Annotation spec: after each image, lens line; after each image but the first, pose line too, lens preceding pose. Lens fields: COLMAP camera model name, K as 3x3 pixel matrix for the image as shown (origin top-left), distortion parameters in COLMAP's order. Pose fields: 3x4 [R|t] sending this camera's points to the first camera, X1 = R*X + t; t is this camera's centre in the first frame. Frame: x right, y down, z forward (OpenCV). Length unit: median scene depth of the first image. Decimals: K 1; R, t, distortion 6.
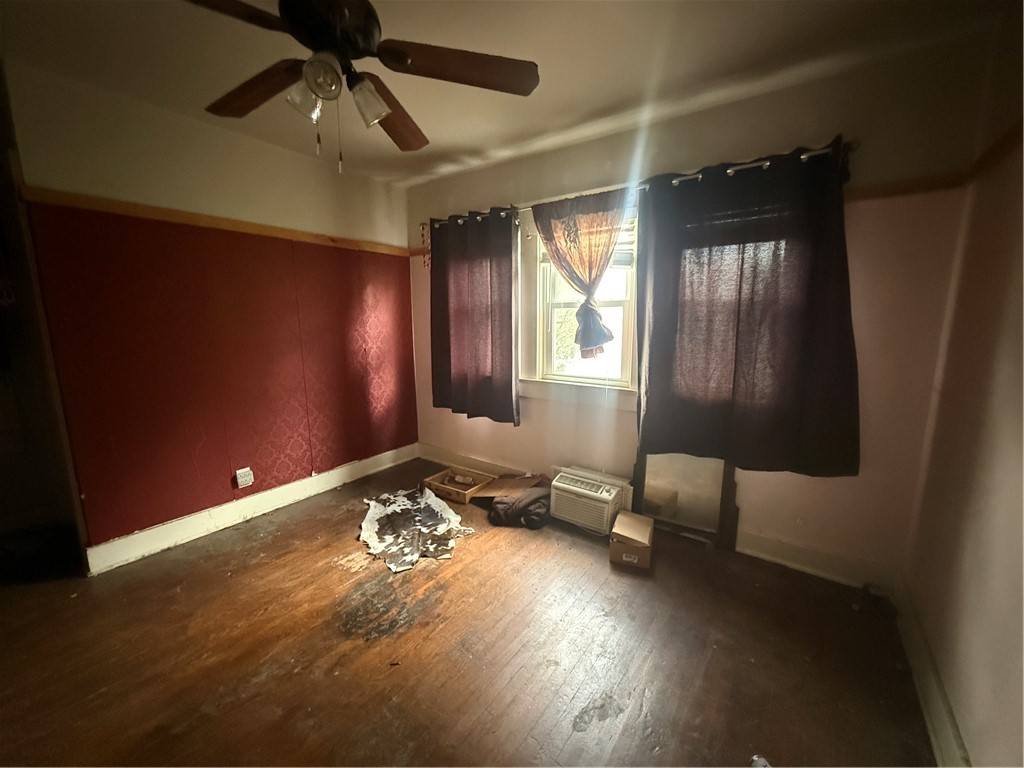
lens RADIAL K [[410.3, 0, 511.5], [0, 410.3, 384.9], [0, 0, 1]] dist [-0.000972, 0.000772]
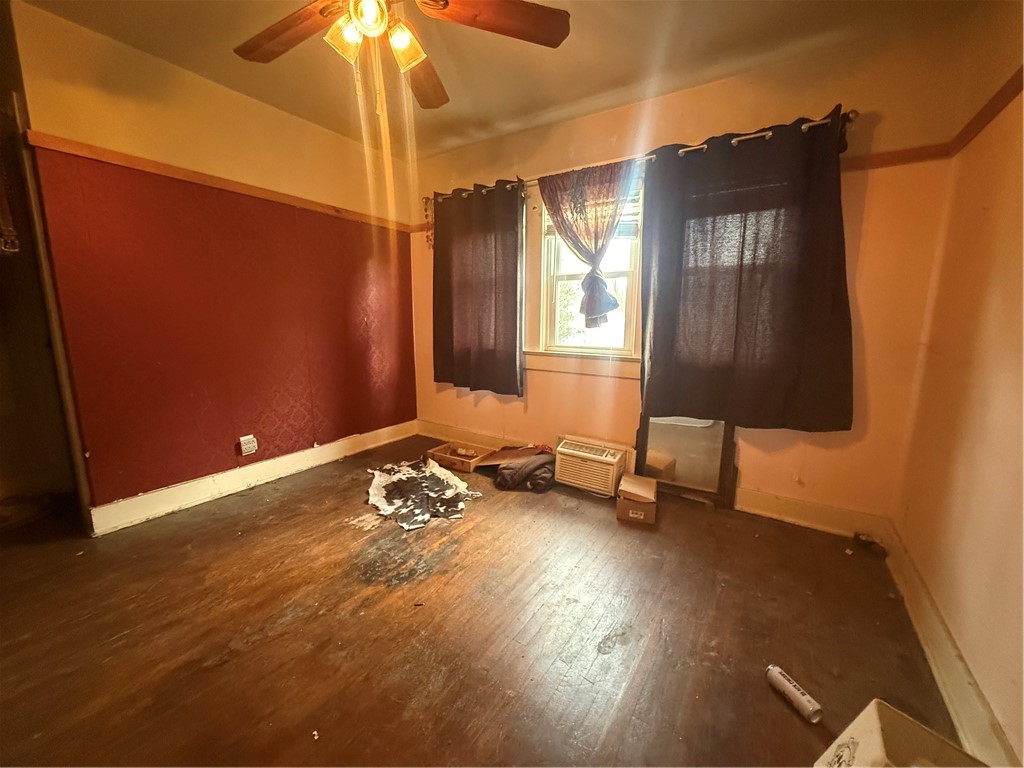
lens RADIAL K [[410.3, 0, 514.5], [0, 410.3, 381.7], [0, 0, 1]] dist [-0.000972, 0.000772]
pose [[0.998974, 0.004258, 0.045080, -0.065948], [-0.004341, 0.999989, 0.001751, 0.084729], [-0.045072, -0.001945, 0.998982, -0.021411]]
